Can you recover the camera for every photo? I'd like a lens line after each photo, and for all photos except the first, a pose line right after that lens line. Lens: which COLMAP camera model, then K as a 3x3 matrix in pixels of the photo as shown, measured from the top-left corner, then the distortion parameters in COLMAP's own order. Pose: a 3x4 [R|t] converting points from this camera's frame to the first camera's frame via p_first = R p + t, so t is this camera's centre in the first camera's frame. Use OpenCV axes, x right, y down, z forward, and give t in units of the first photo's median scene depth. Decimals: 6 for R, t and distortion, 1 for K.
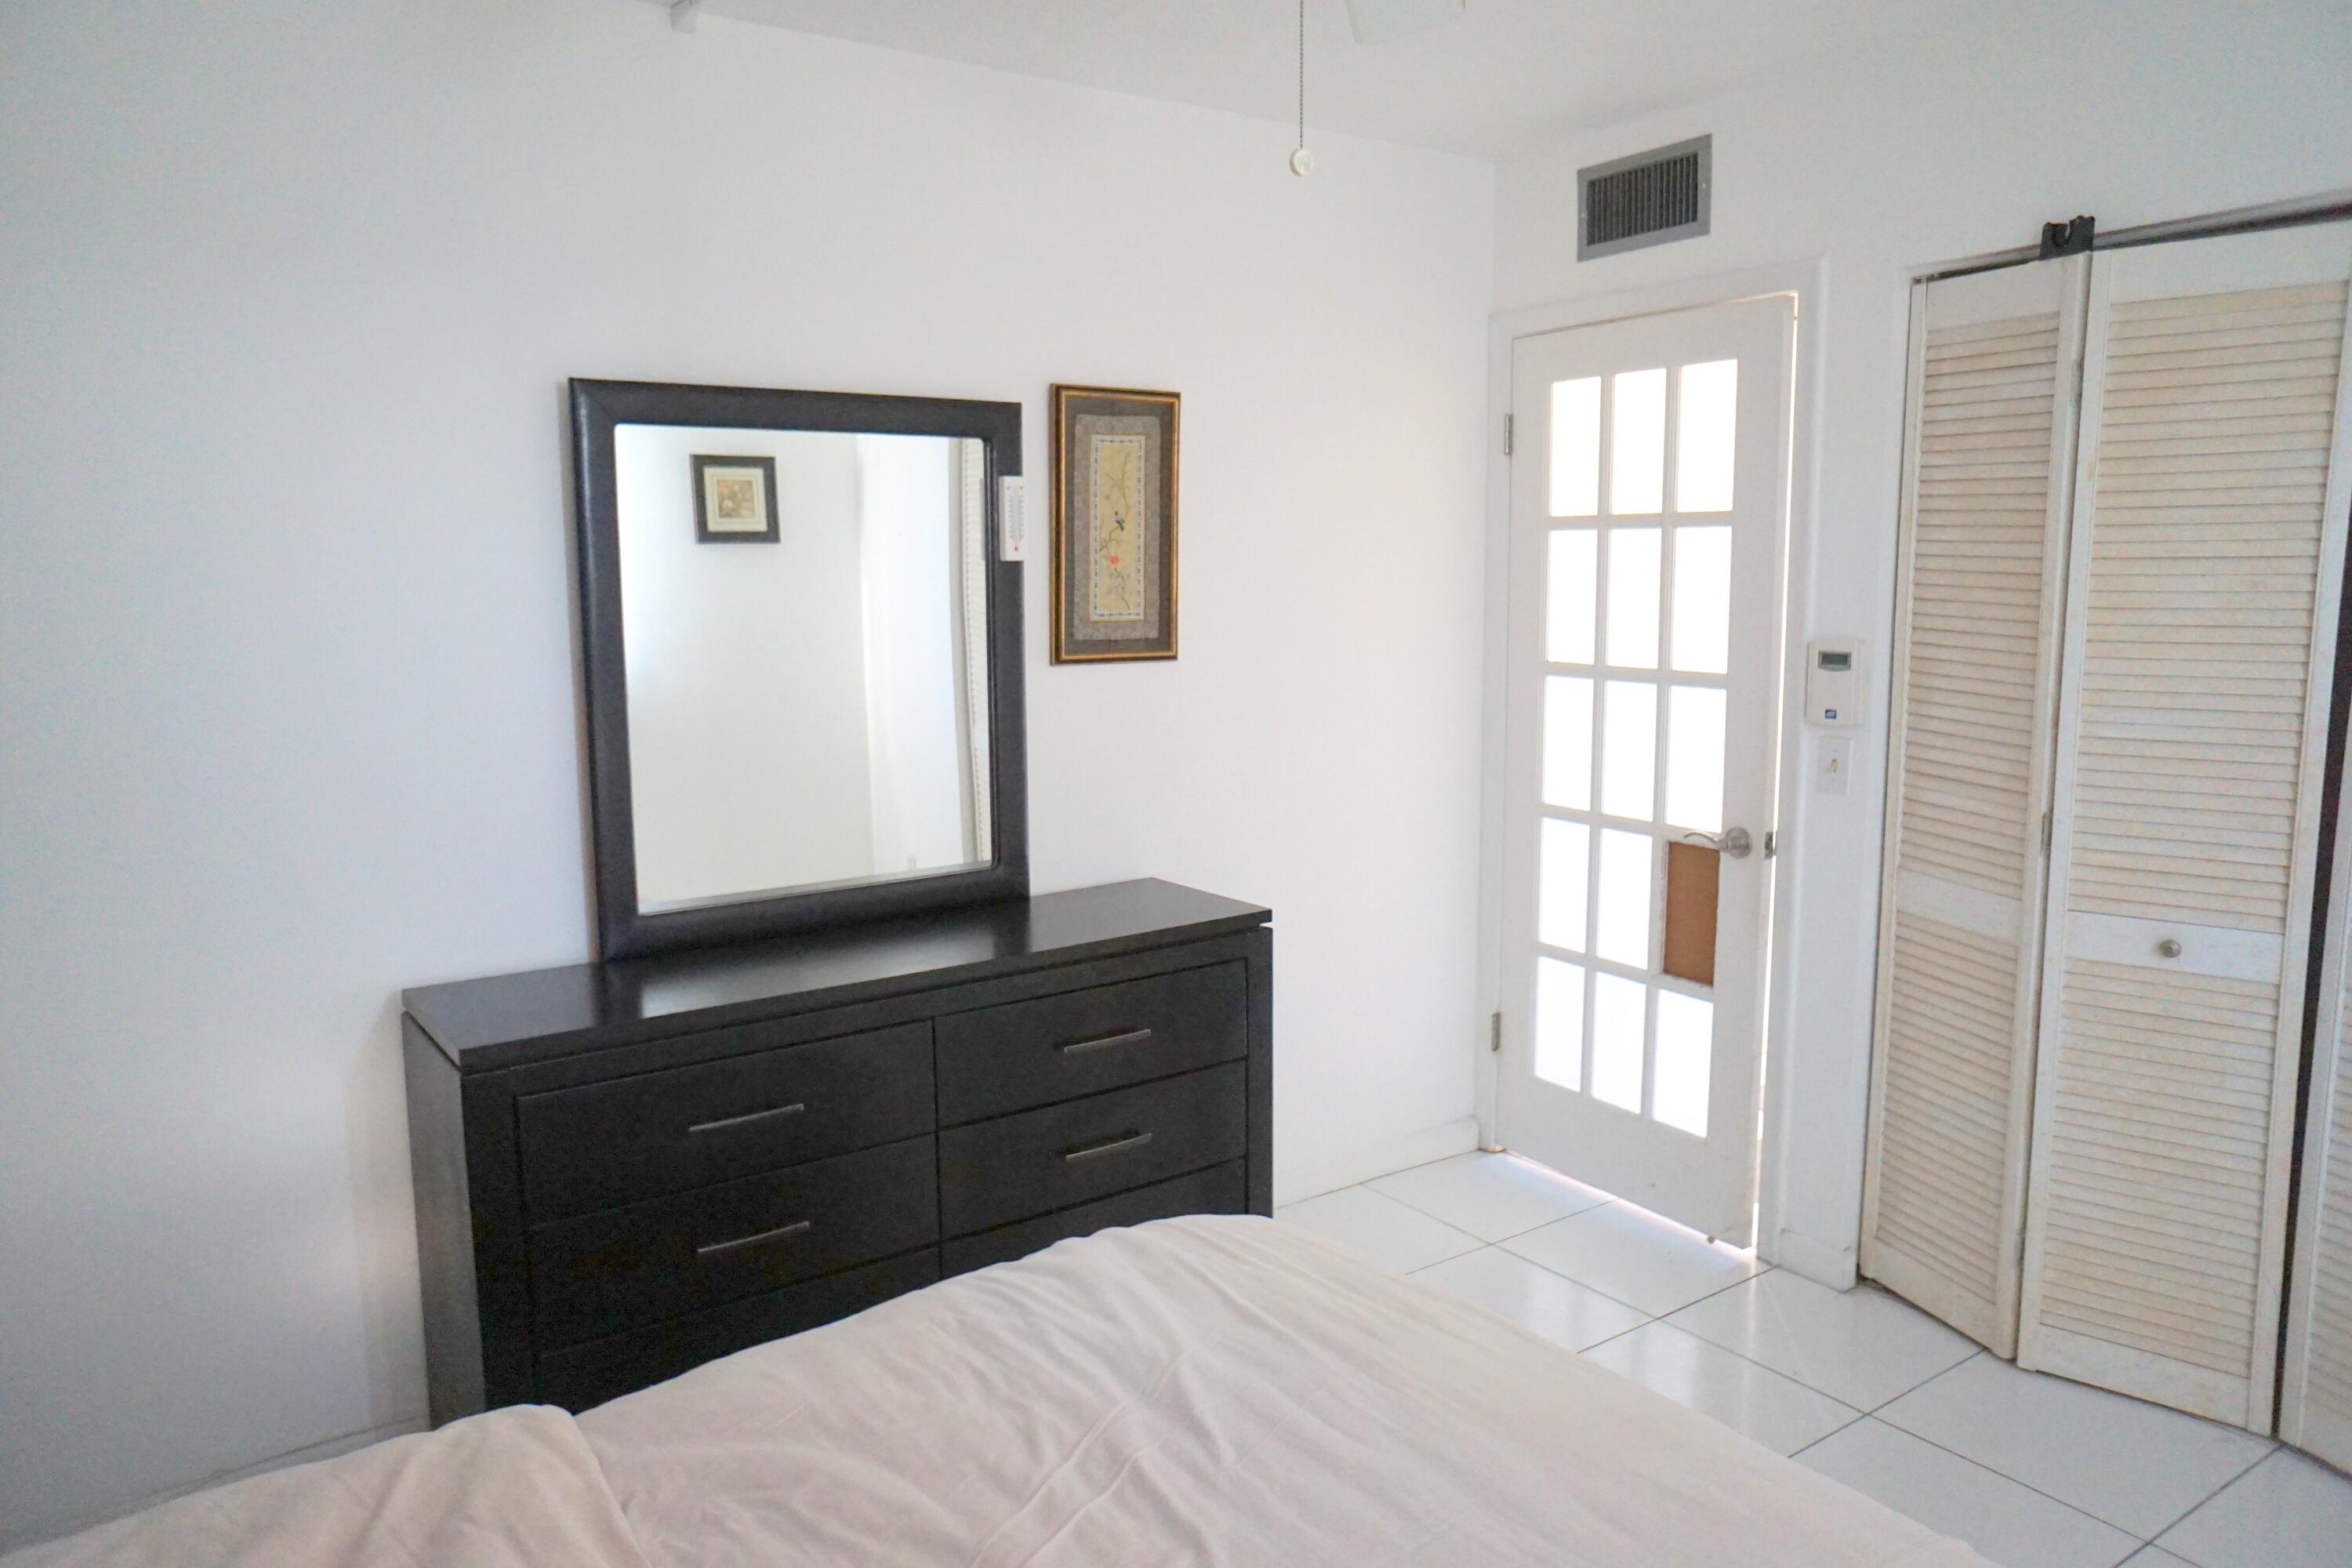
lens RADIAL K [[1595.6, 0, 1150.9], [0, 1595.6, 783.8], [0, 0, 1]] dist [-0.071542, 0.099838]
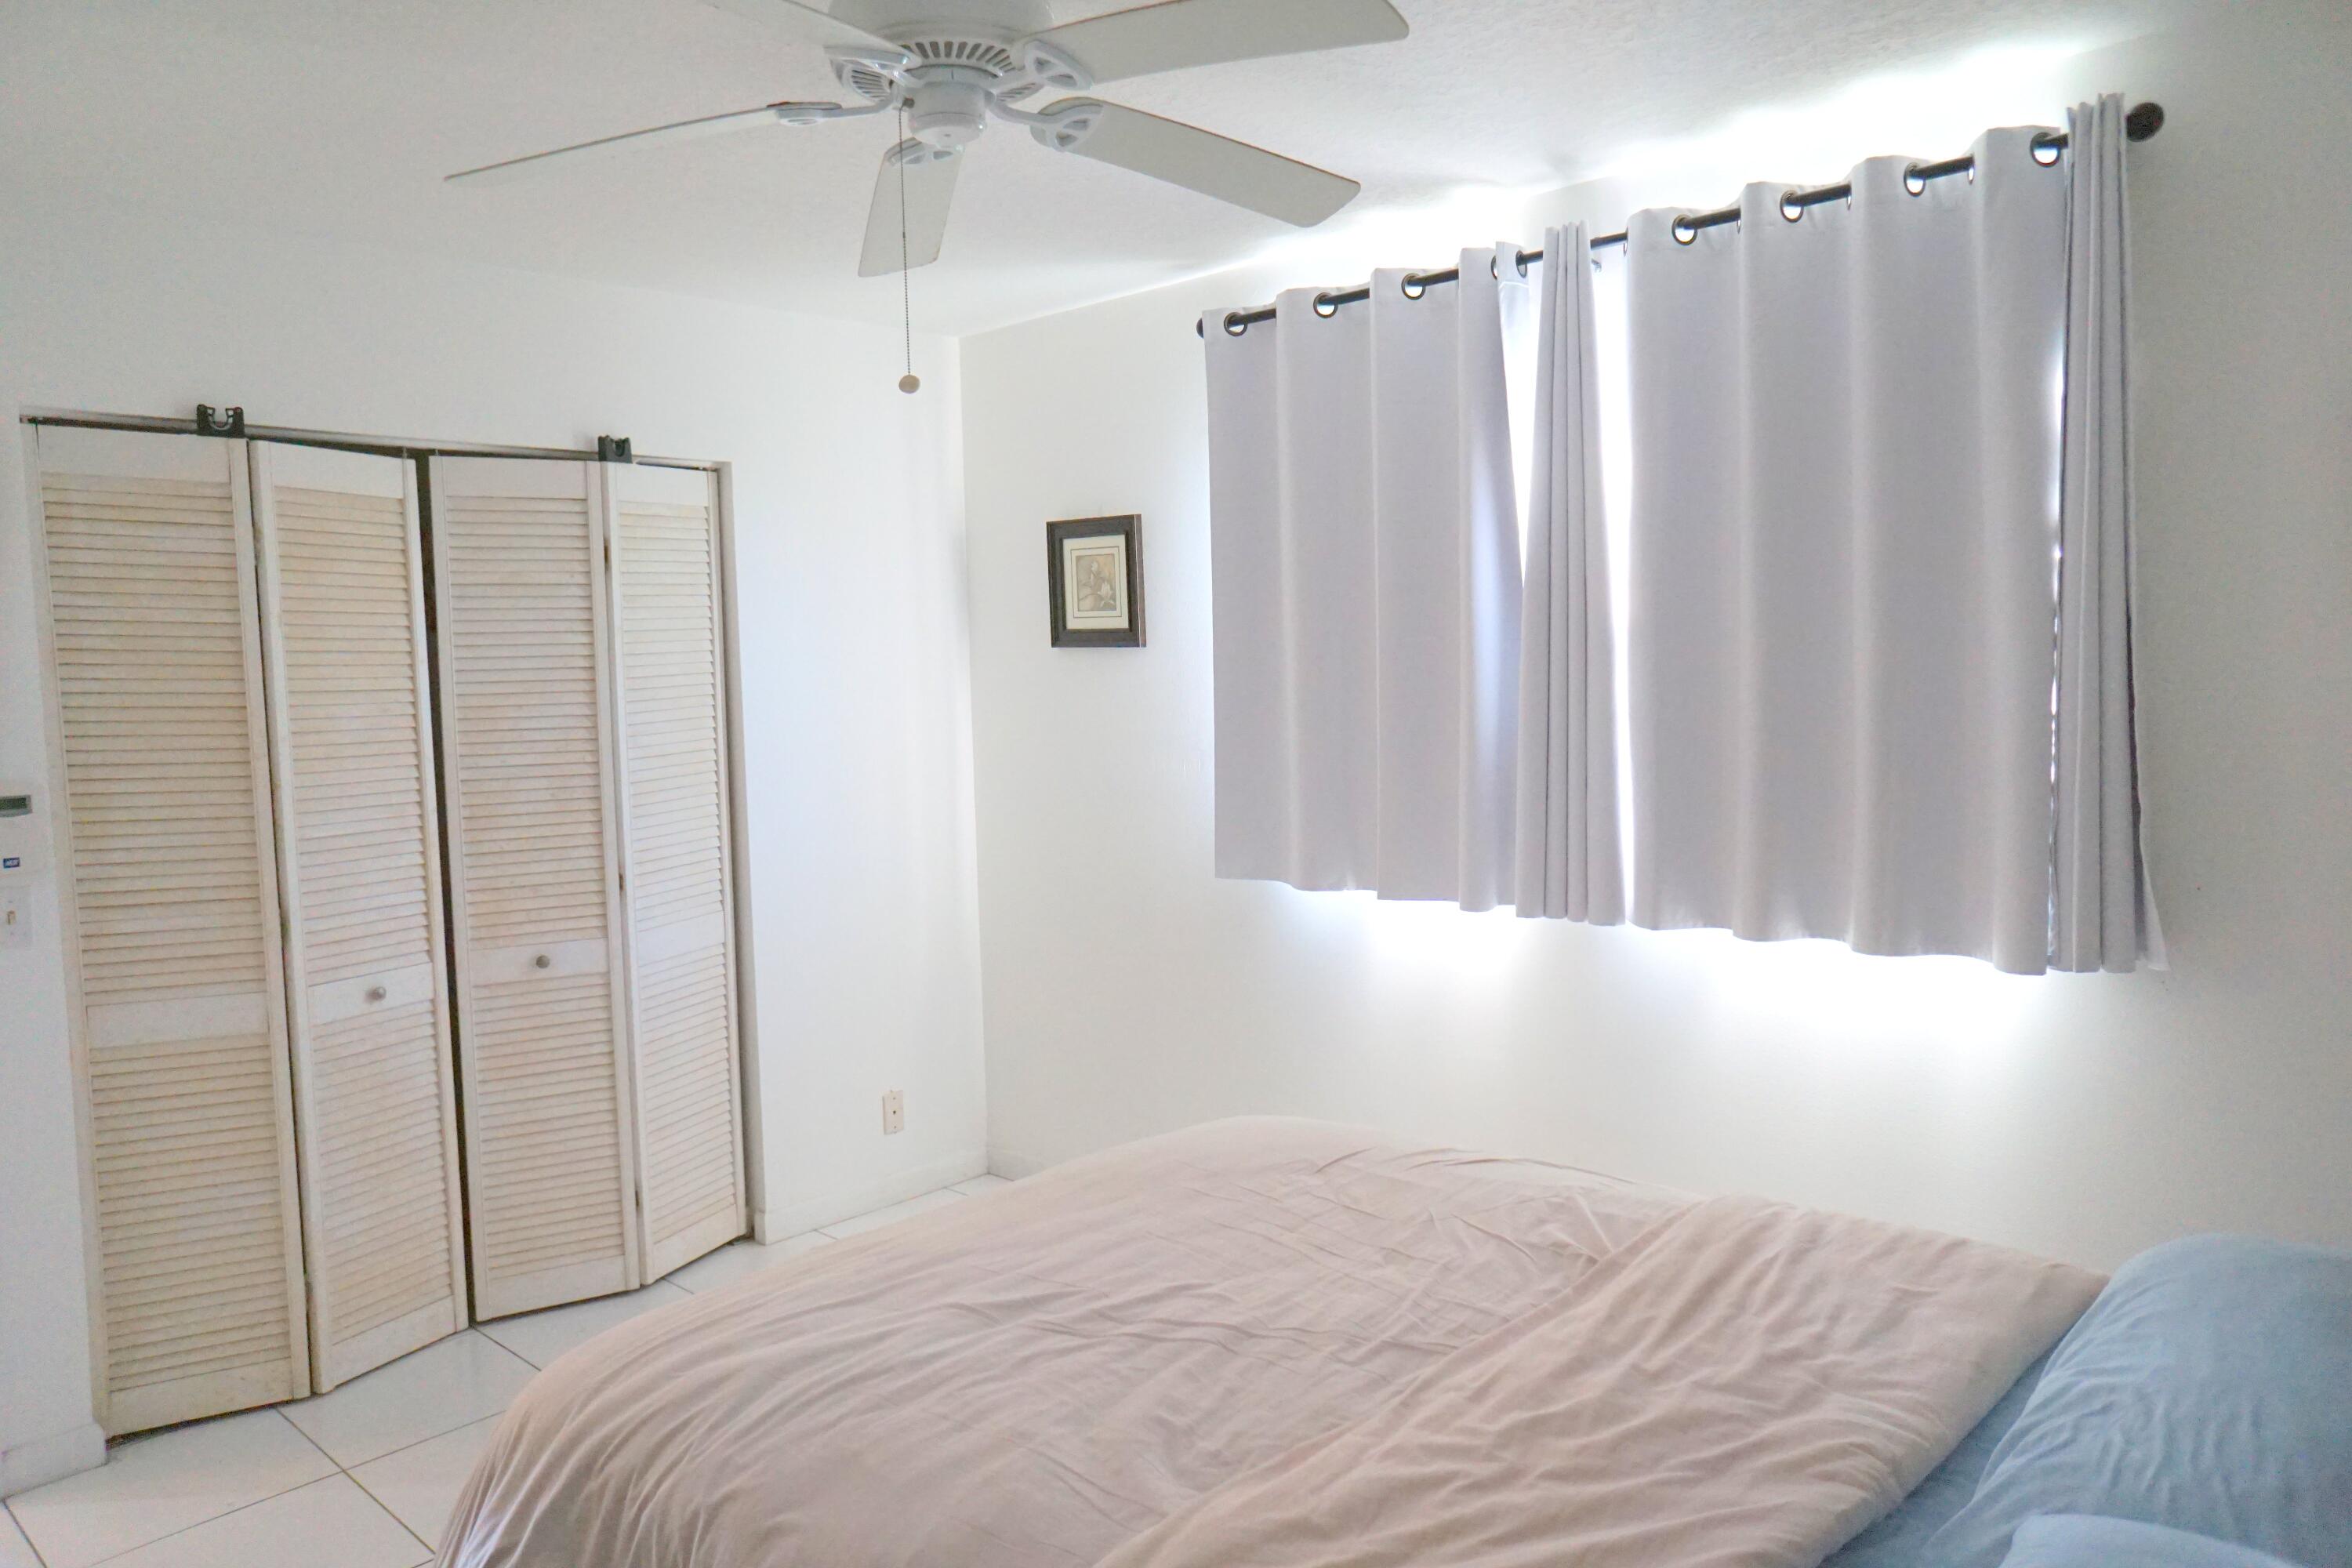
lens RADIAL K [[1595.6, 0, 1150.9], [0, 1595.6, 783.8], [0, 0, 1]] dist [-0.071542, 0.099838]
pose [[-0.207215, -0.052083, 0.976908, -0.695567], [0.162778, 0.982826, 0.086926, -0.069341], [-0.964658, 0.177031, -0.195178, 0.591054]]
